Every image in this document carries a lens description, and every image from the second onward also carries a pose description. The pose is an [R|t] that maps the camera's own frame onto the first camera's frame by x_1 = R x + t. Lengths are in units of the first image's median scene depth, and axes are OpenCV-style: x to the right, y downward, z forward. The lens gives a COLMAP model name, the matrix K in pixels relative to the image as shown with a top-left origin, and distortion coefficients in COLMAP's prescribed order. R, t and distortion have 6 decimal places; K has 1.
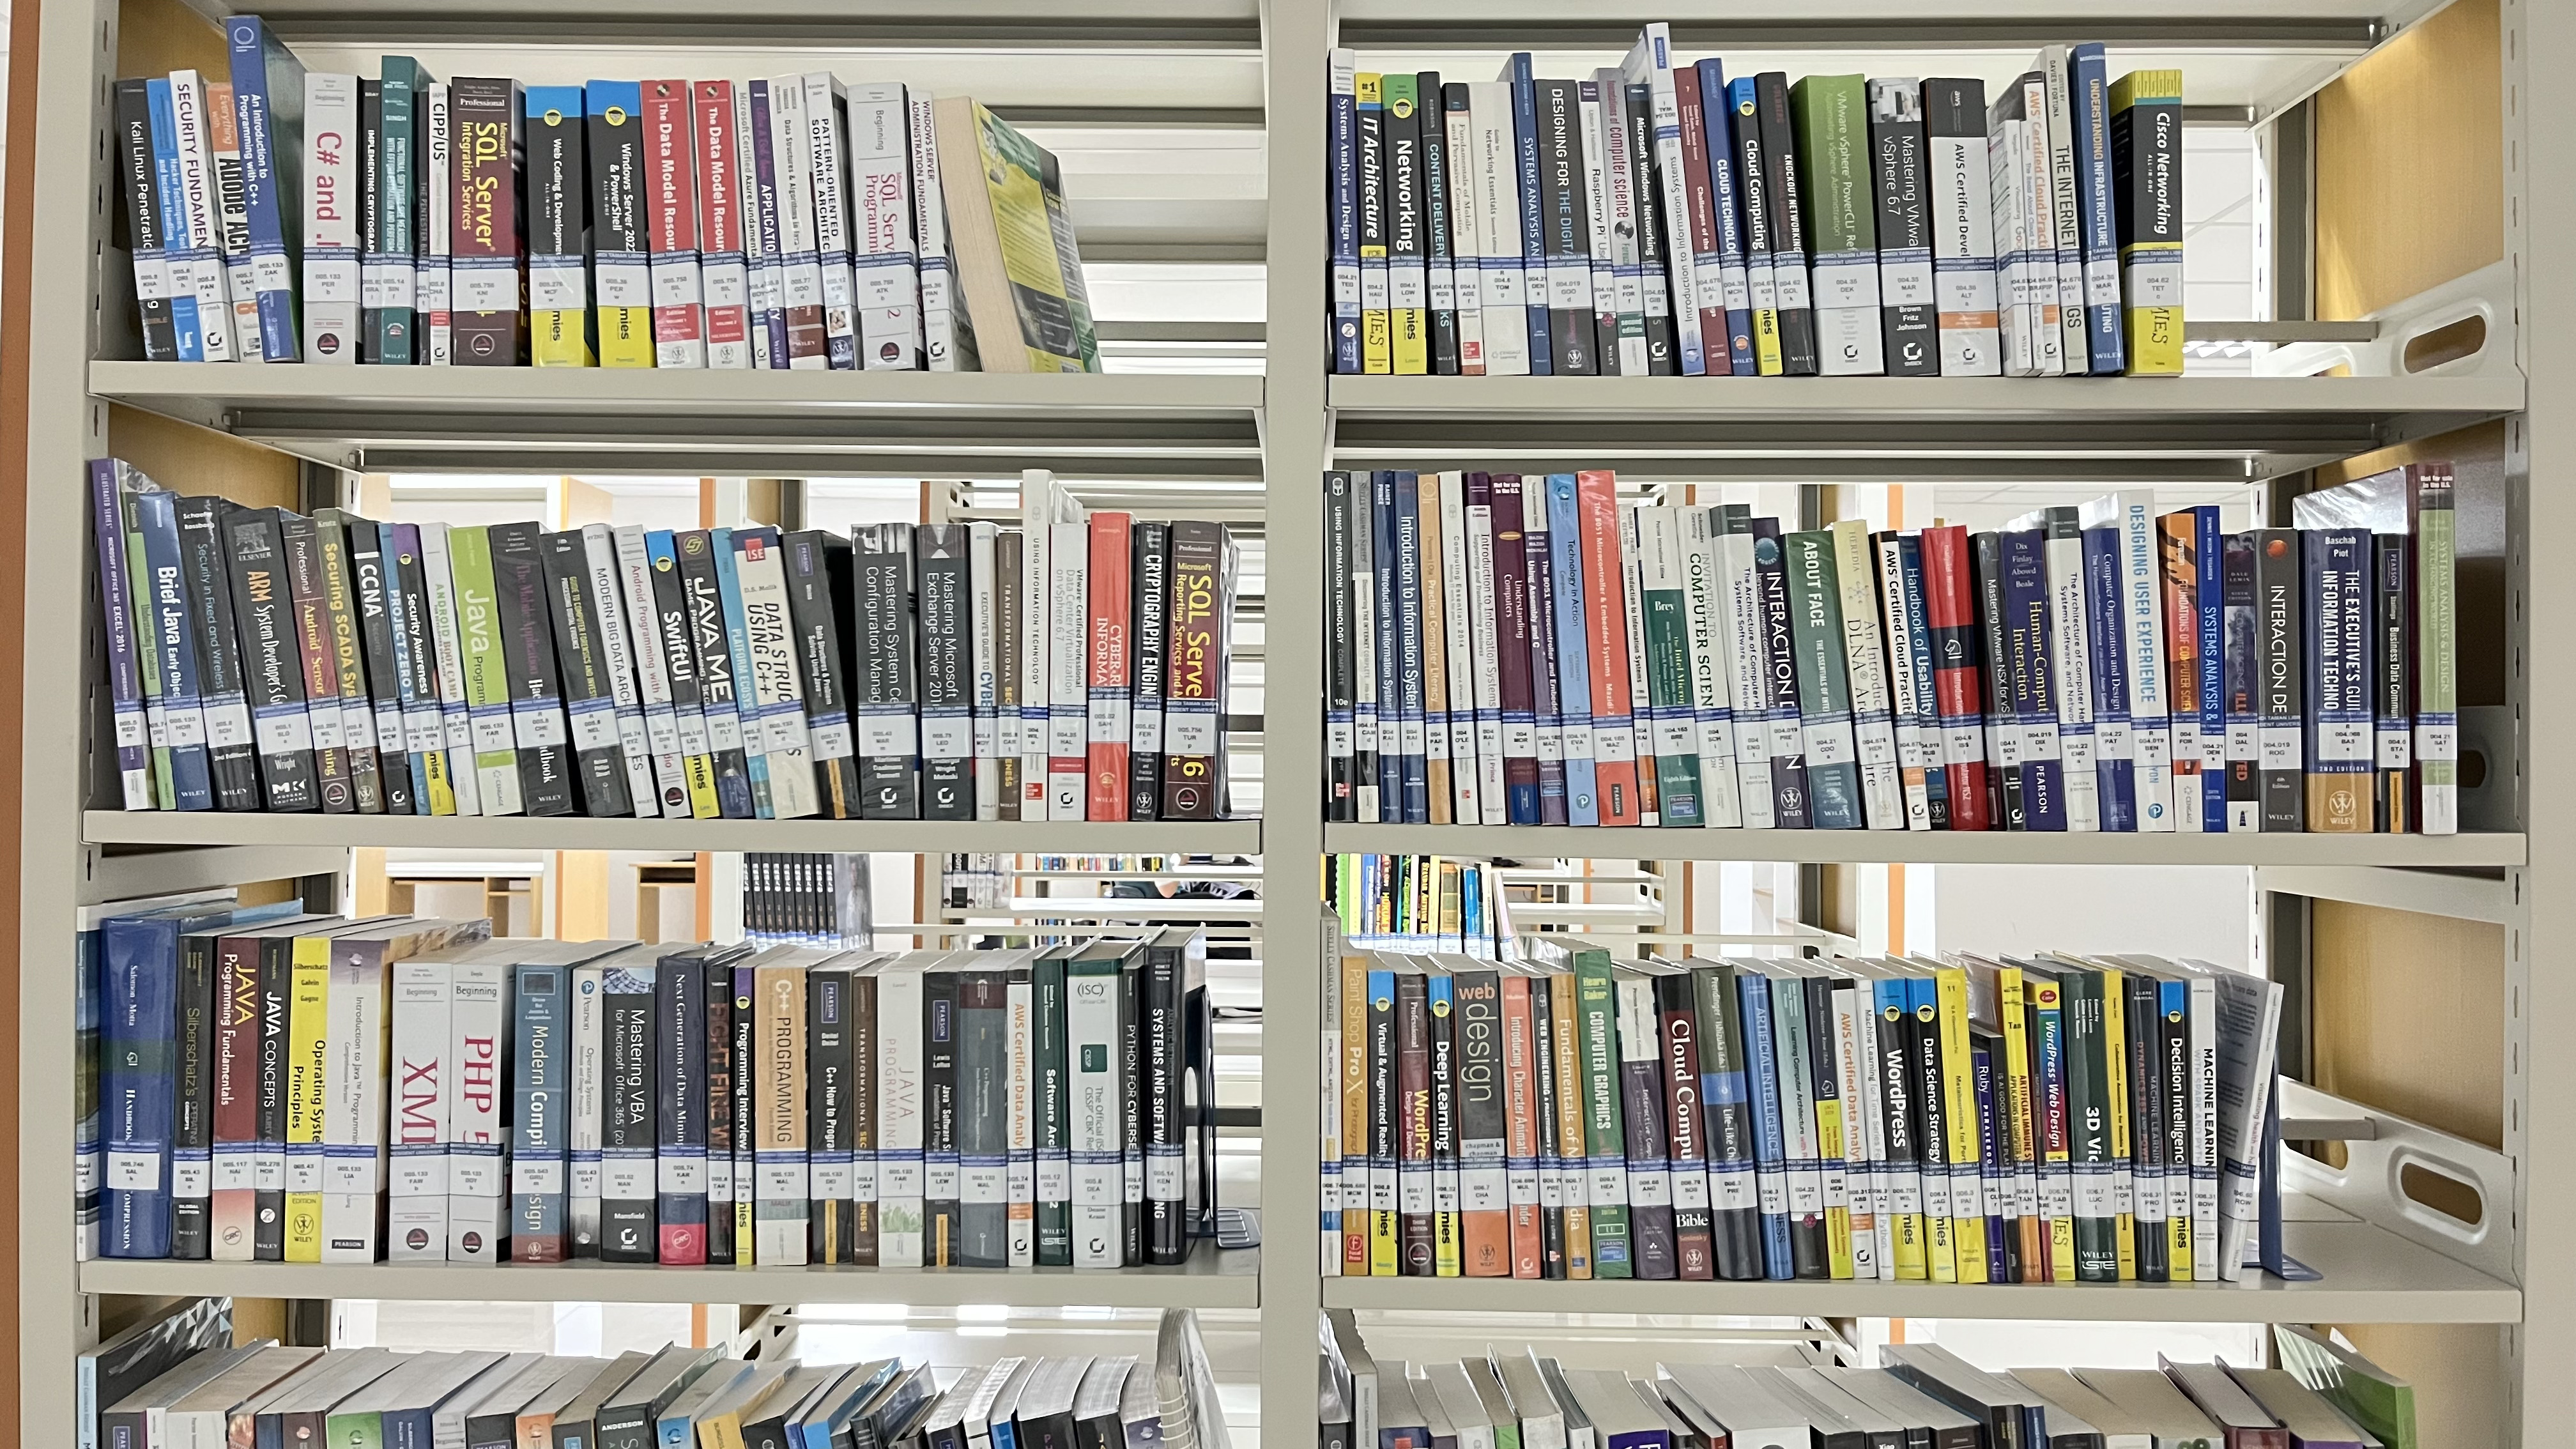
lens RADIAL K [[1939.1, 0, 1280.6], [0, 1939.1, 740.2], [0, 0, 1]] dist [0.032993, -0.049608]
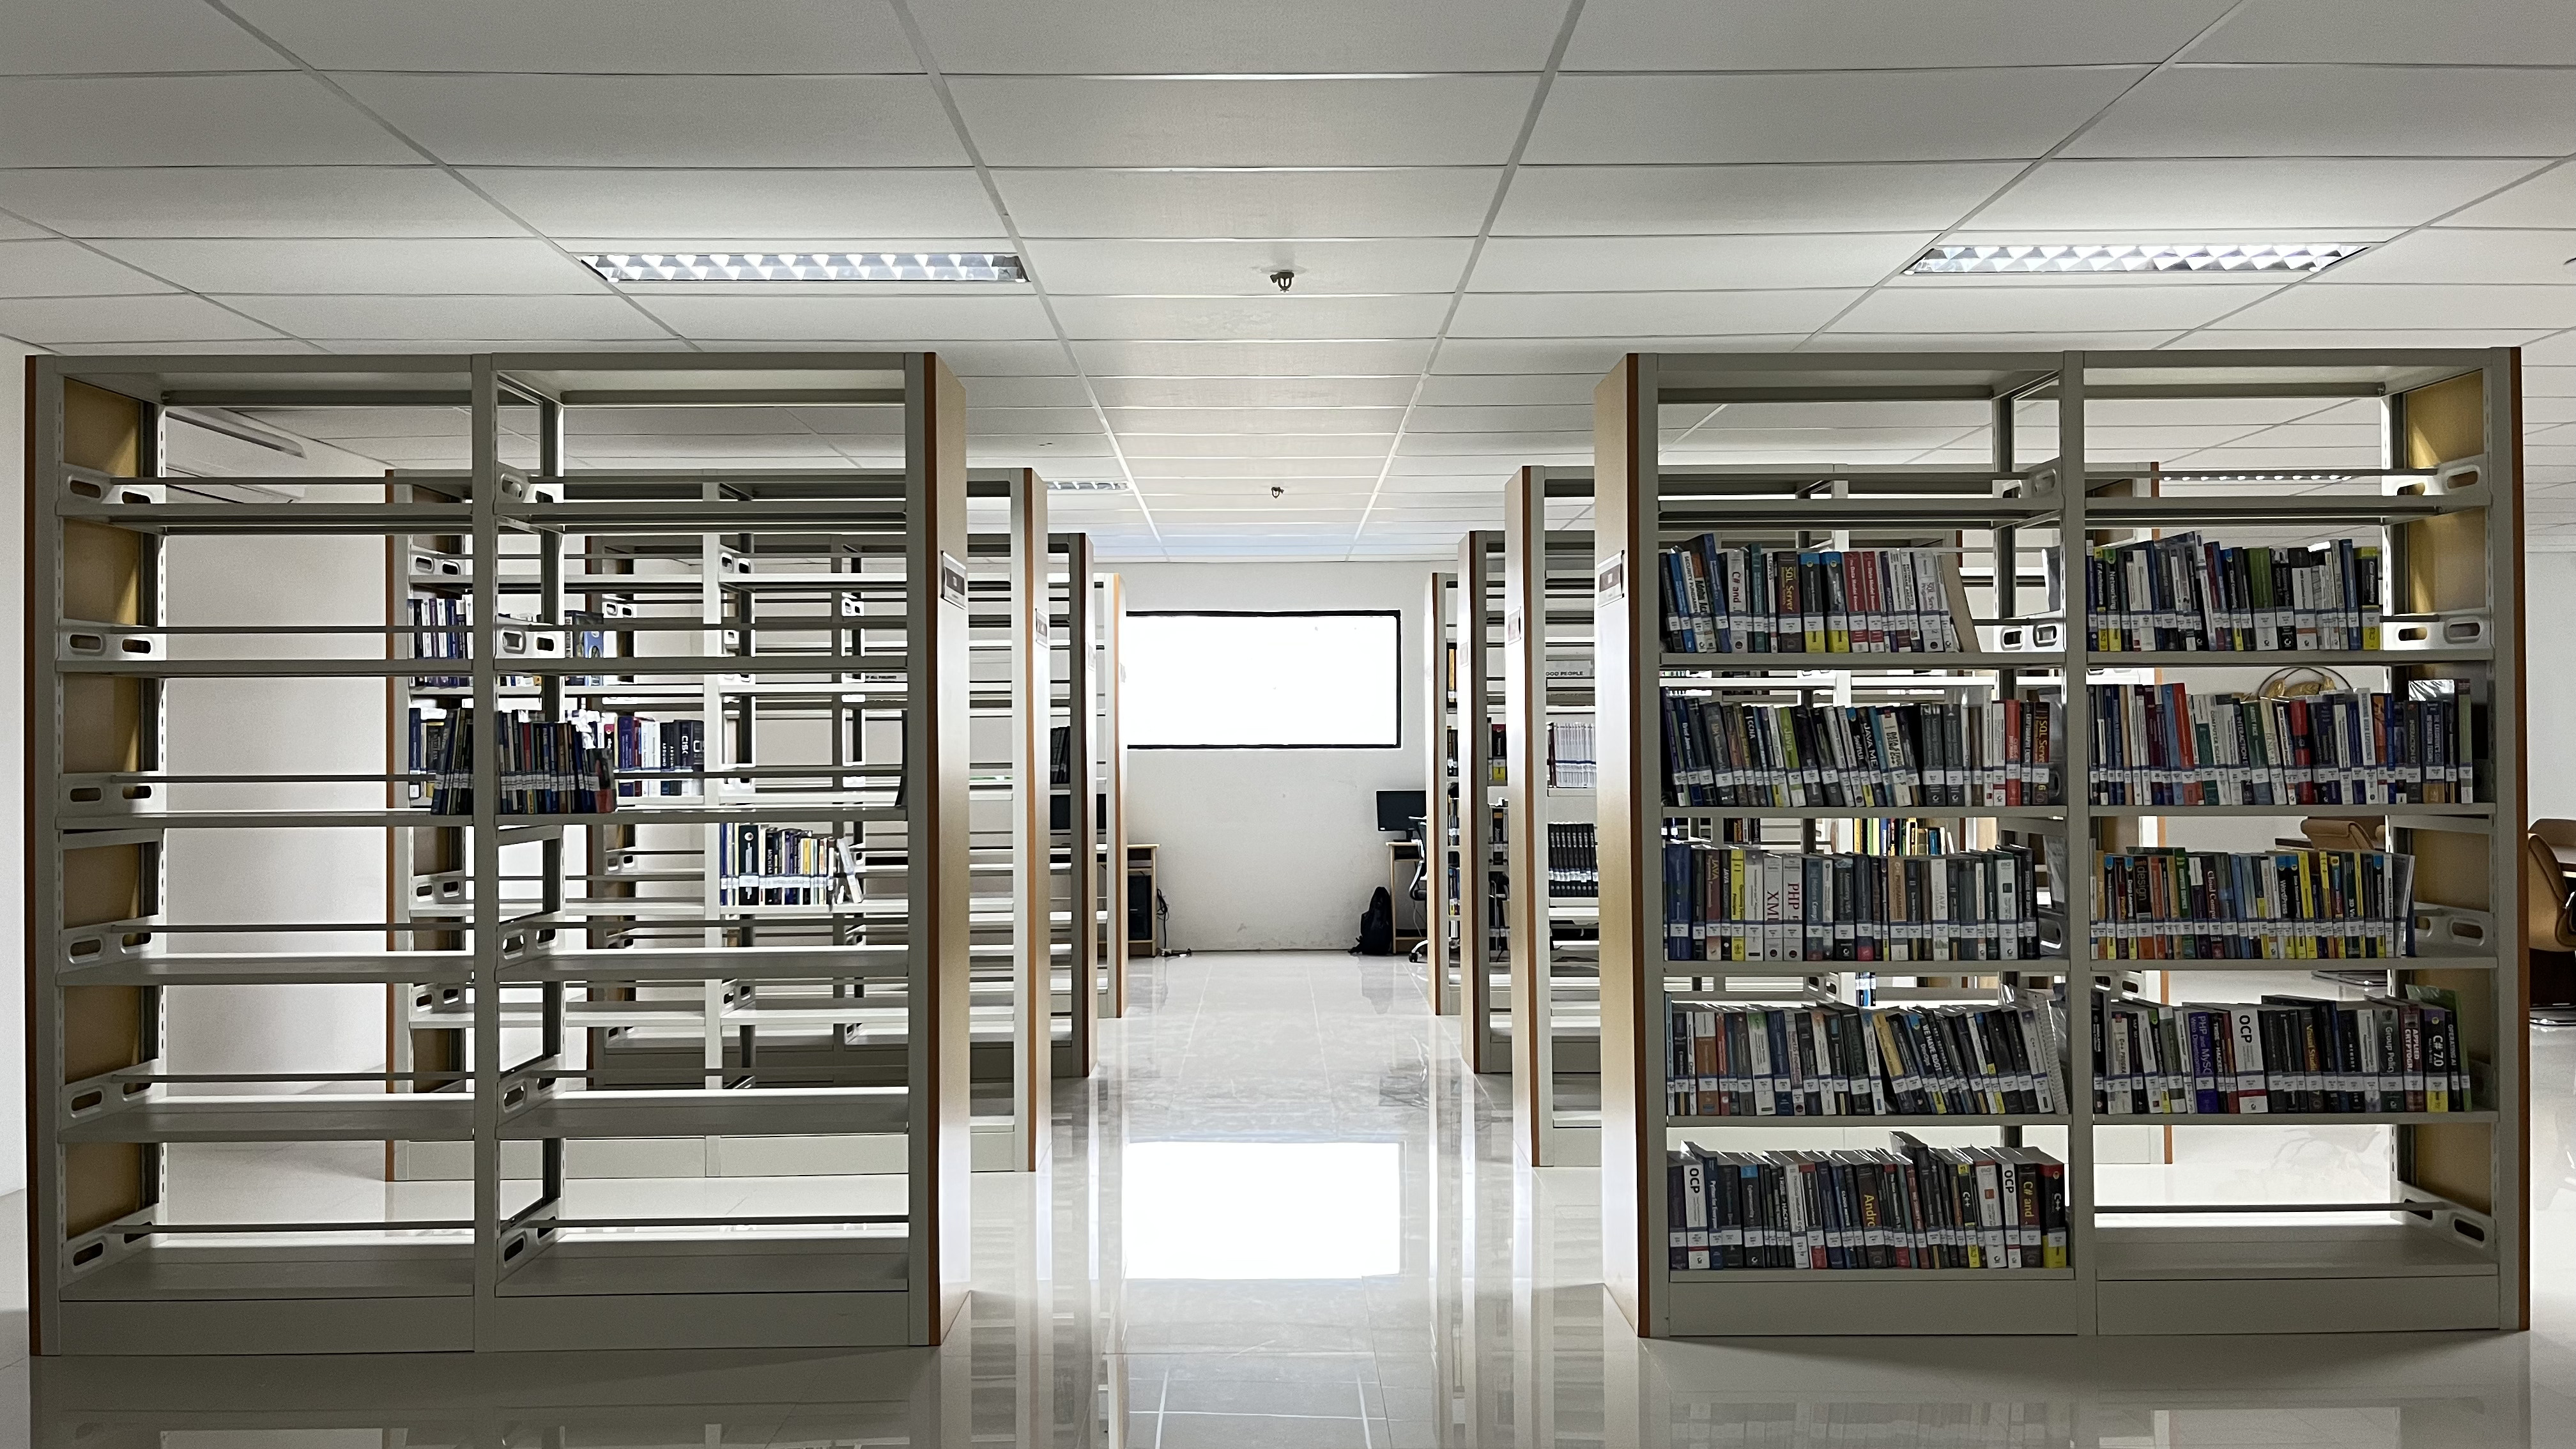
lens RADIAL K [[1939.1, 0, 1273.7], [0, 1939.1, 731.9], [0, 0, 1]] dist [0.032993, -0.049608]
pose [[0.999861, -0.014251, 0.008678, -1.227127], [0.014232, 0.999896, 0.002241, -0.092080], [-0.008709, -0.002117, 0.999960, -1.920665]]
